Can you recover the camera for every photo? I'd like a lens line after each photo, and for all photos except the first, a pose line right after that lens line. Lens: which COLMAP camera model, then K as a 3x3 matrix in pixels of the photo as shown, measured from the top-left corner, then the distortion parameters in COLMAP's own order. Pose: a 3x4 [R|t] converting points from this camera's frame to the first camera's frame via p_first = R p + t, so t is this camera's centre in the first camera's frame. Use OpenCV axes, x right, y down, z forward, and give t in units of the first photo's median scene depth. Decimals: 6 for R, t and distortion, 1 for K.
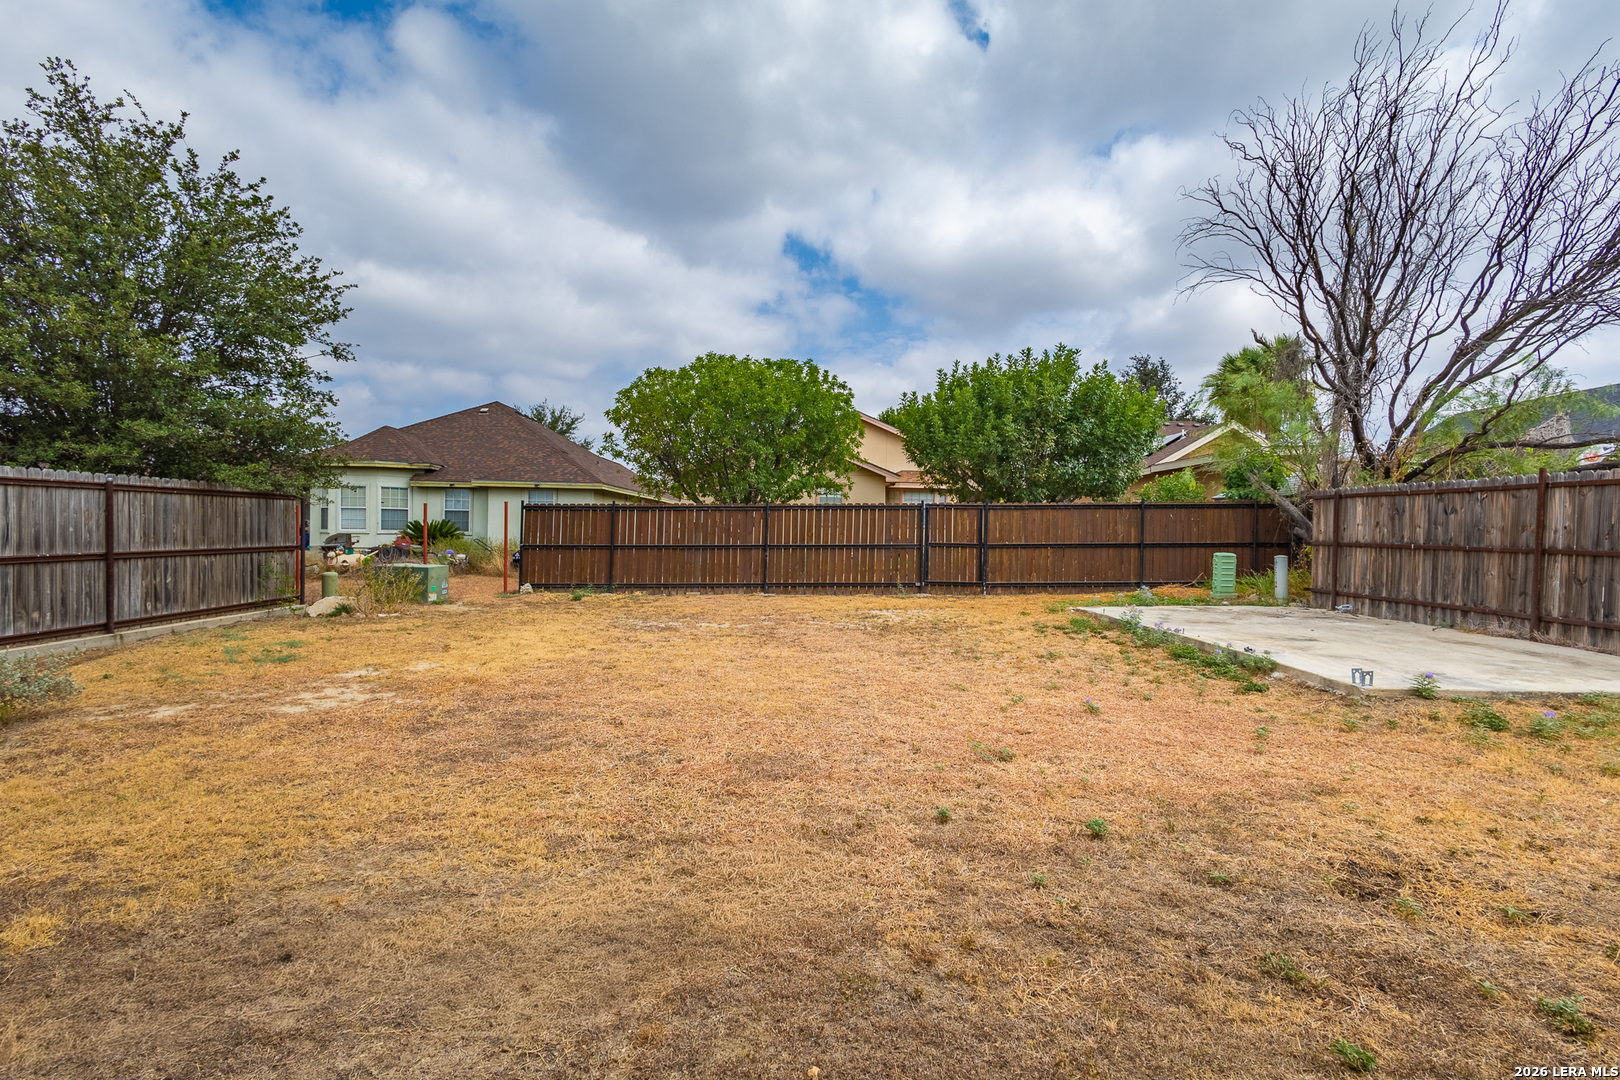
lens RADIAL K [[748.4, 0, 815.6], [0, 748.4, 548.0], [0, 0, 1]] dist [0.013348, -0.002538]
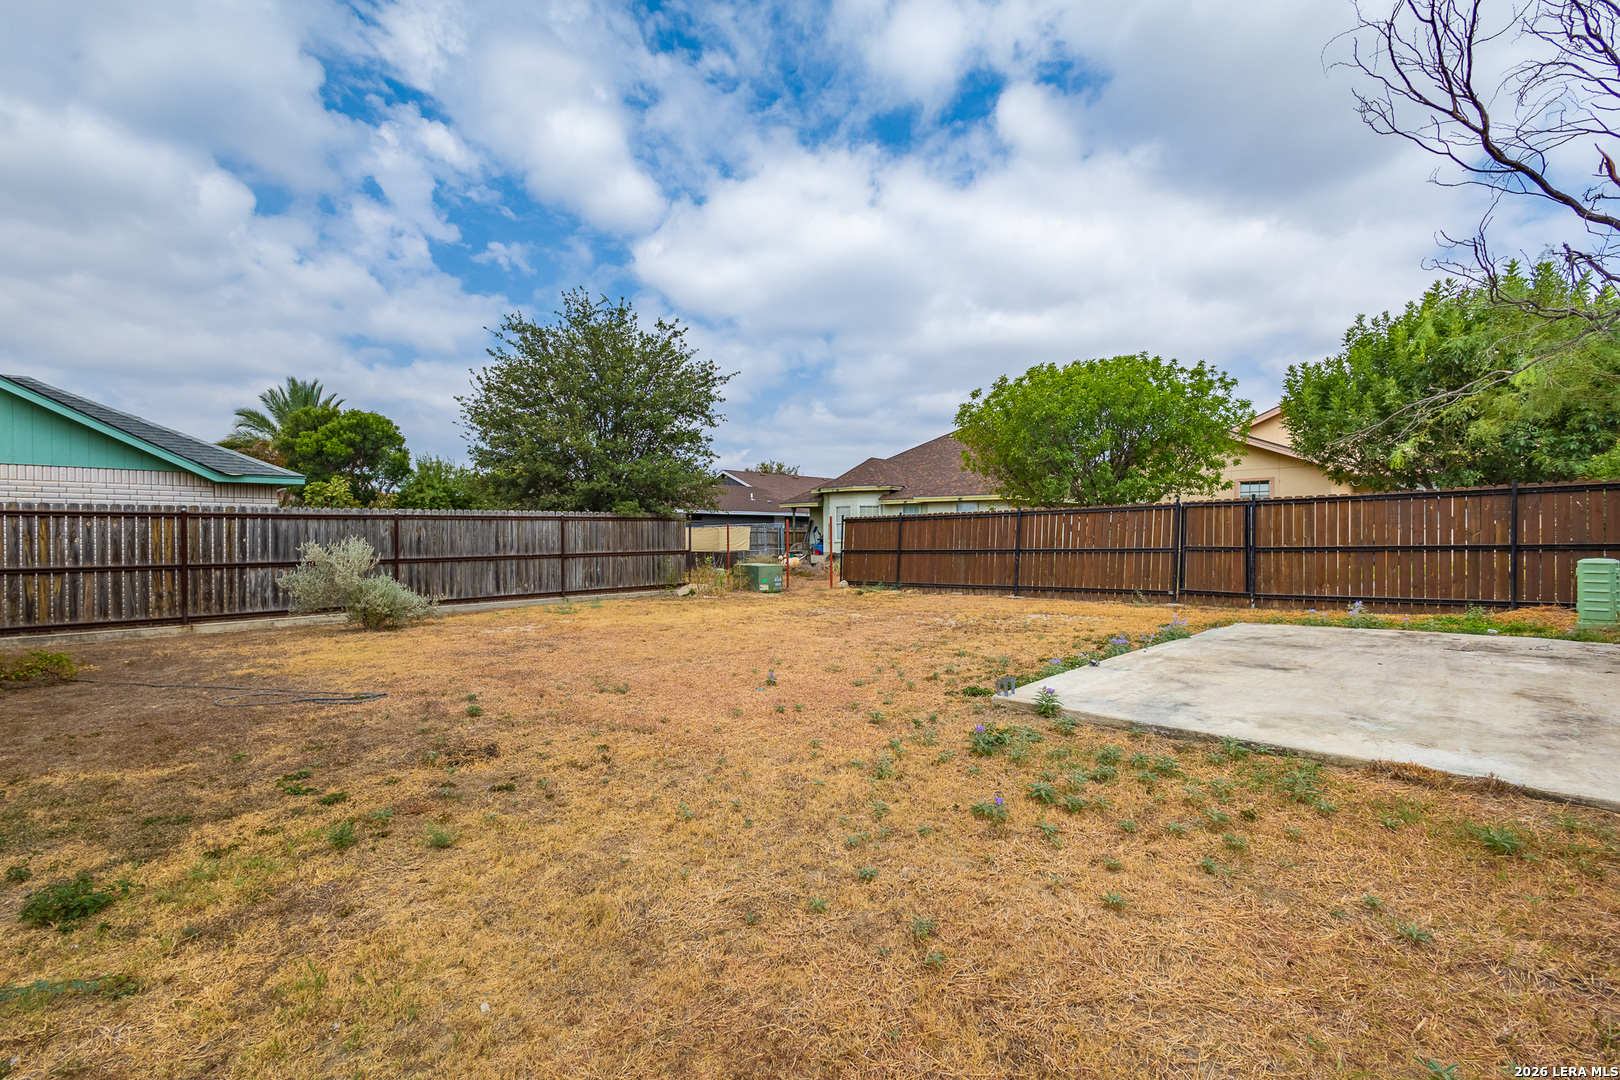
lens RADIAL K [[748.4, 0, 836.5], [0, 748.4, 545.5], [0, 0, 1]] dist [0.013348, -0.002538]
pose [[0.724736, -0.006992, -0.688991, 0.603980], [-0.002292, 0.999919, -0.012559, 0.005337], [0.689022, 0.010682, 0.724661, 0.094912]]
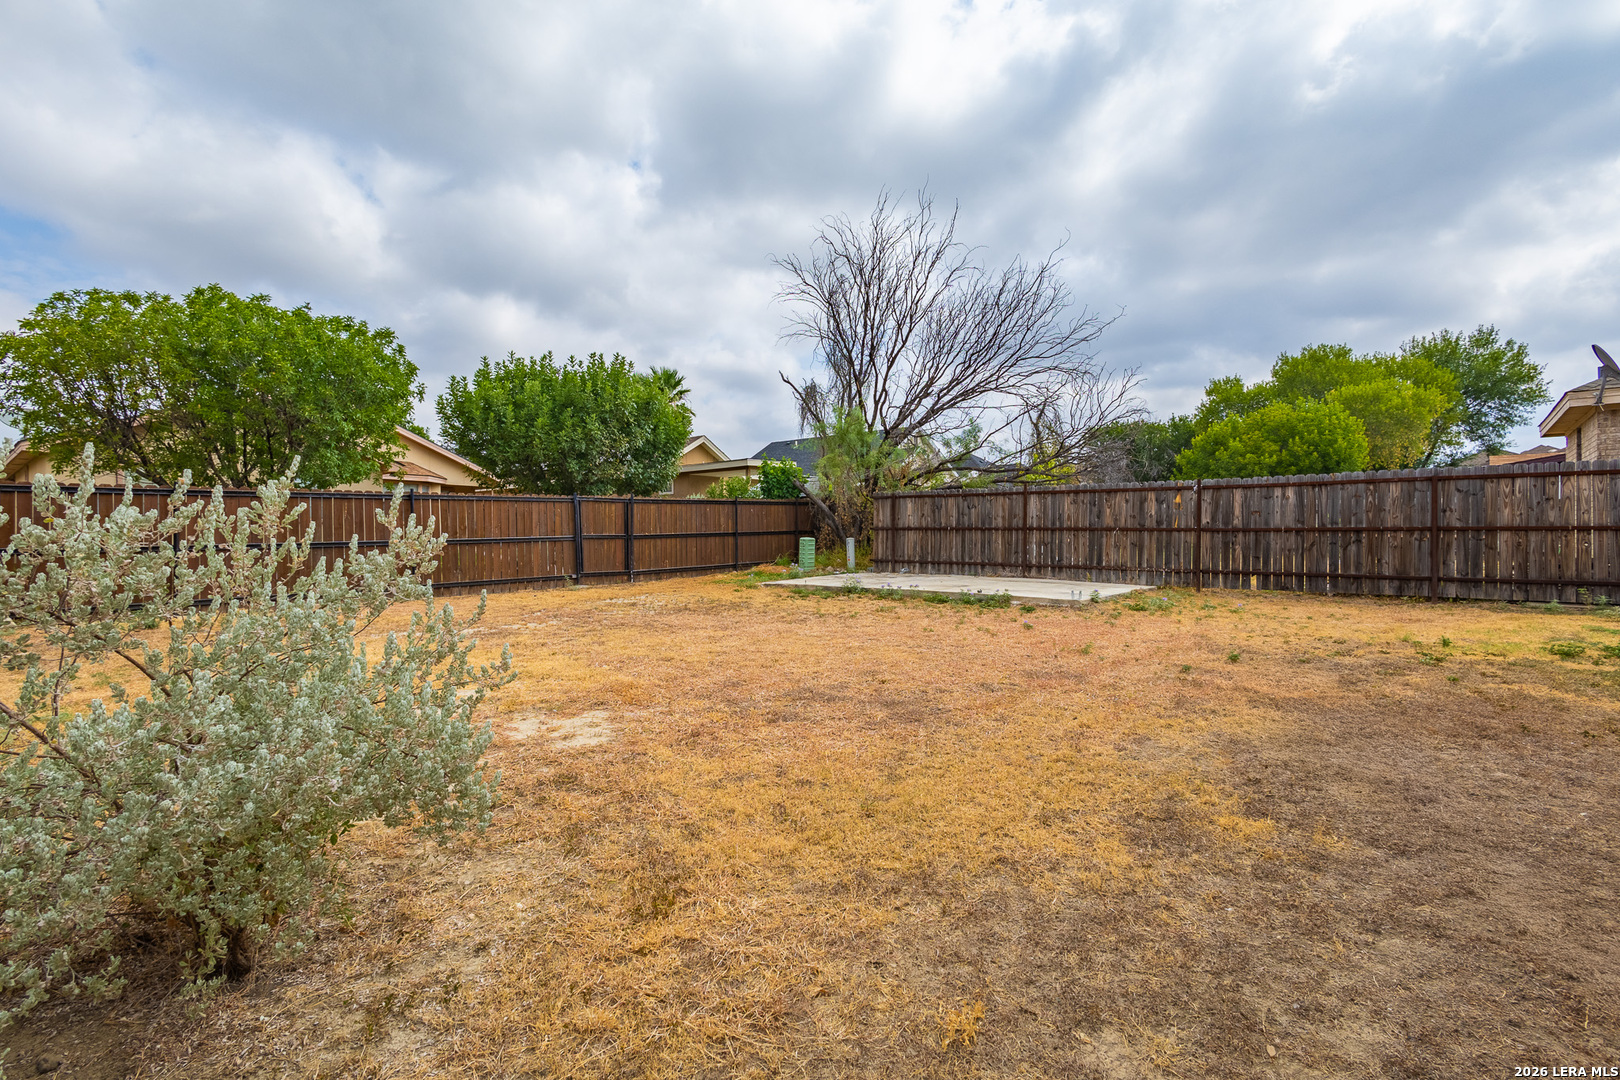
lens RADIAL K [[748.4, 0, 805.9], [0, 748.4, 533.1], [0, 0, 1]] dist [0.013348, -0.002538]
pose [[0.675338, -0.017863, 0.737292, -0.514379], [0.030085, 0.999542, -0.003341, 0.003593], [-0.736895, 0.024438, 0.675566, 0.112898]]
